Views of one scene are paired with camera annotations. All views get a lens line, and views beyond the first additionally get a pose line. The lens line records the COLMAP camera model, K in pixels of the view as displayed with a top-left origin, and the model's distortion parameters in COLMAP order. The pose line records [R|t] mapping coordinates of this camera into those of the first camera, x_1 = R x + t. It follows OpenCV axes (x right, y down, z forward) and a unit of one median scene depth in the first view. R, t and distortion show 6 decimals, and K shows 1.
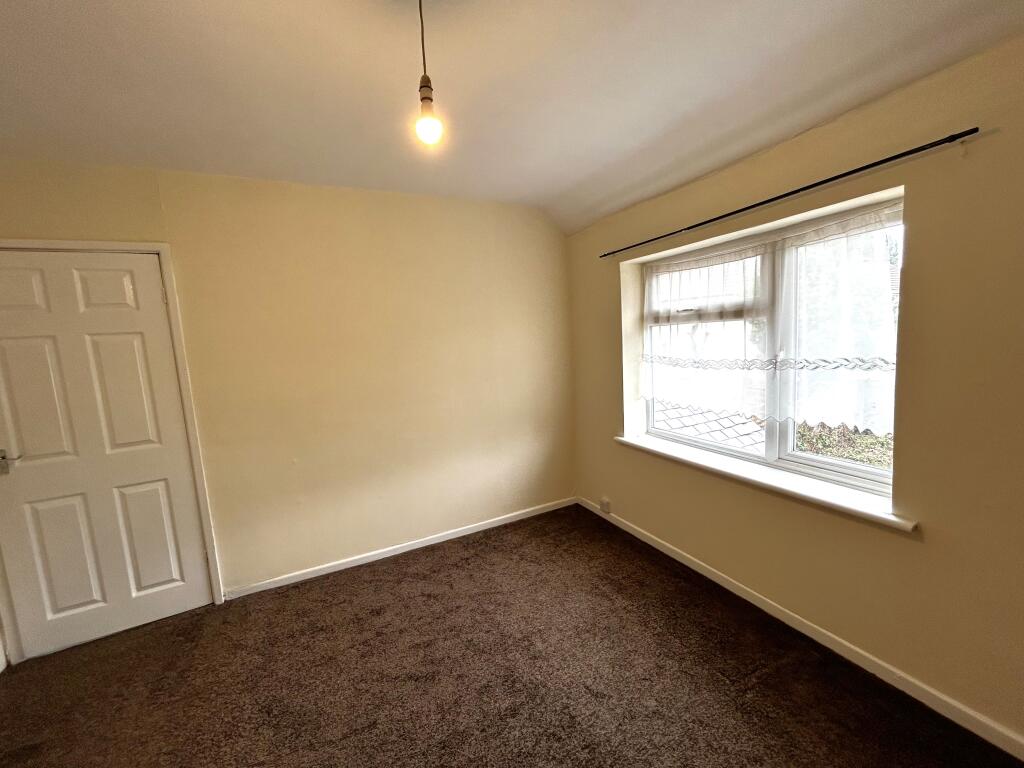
lens RADIAL K [[414.0, 0, 512.0], [0, 414.0, 388.4], [0, 0, 1]] dist [-0.001574, -0.000025]
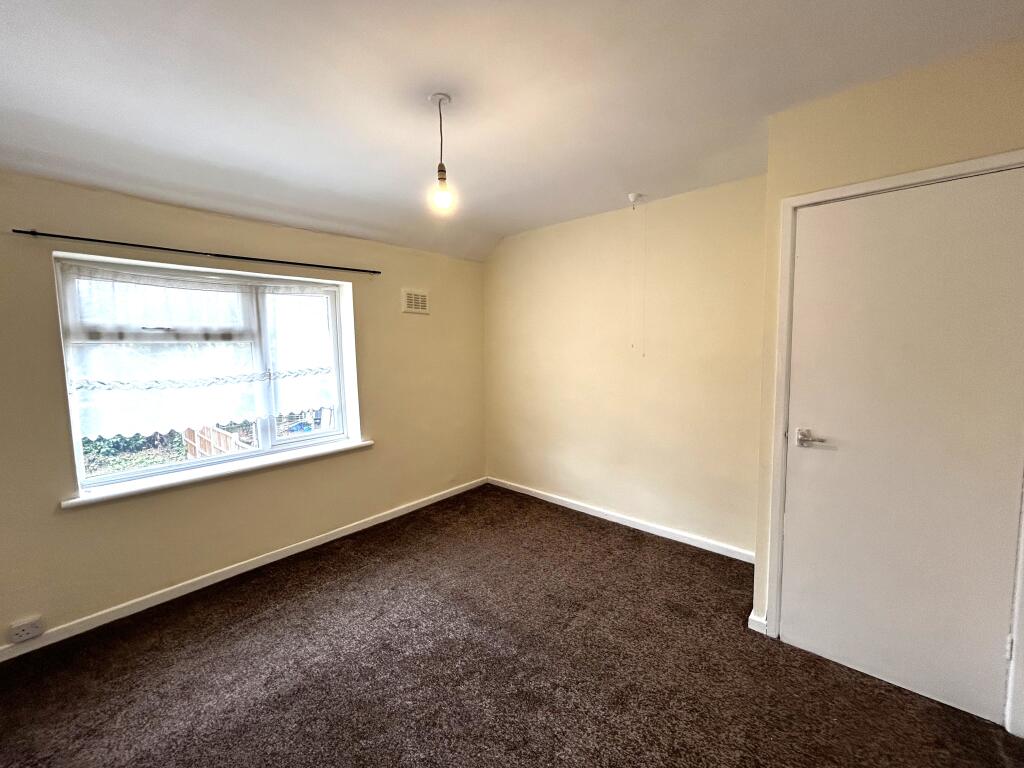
lens RADIAL K [[414.0, 0, 512.0], [0, 414.0, 388.4], [0, 0, 1]] dist [-0.001574, -0.000025]
pose [[-0.375729, -0.064192, 0.924504, -0.877864], [0.129173, 0.984232, 0.120837, -0.075820], [-0.917683, 0.164823, -0.361512, 0.726301]]
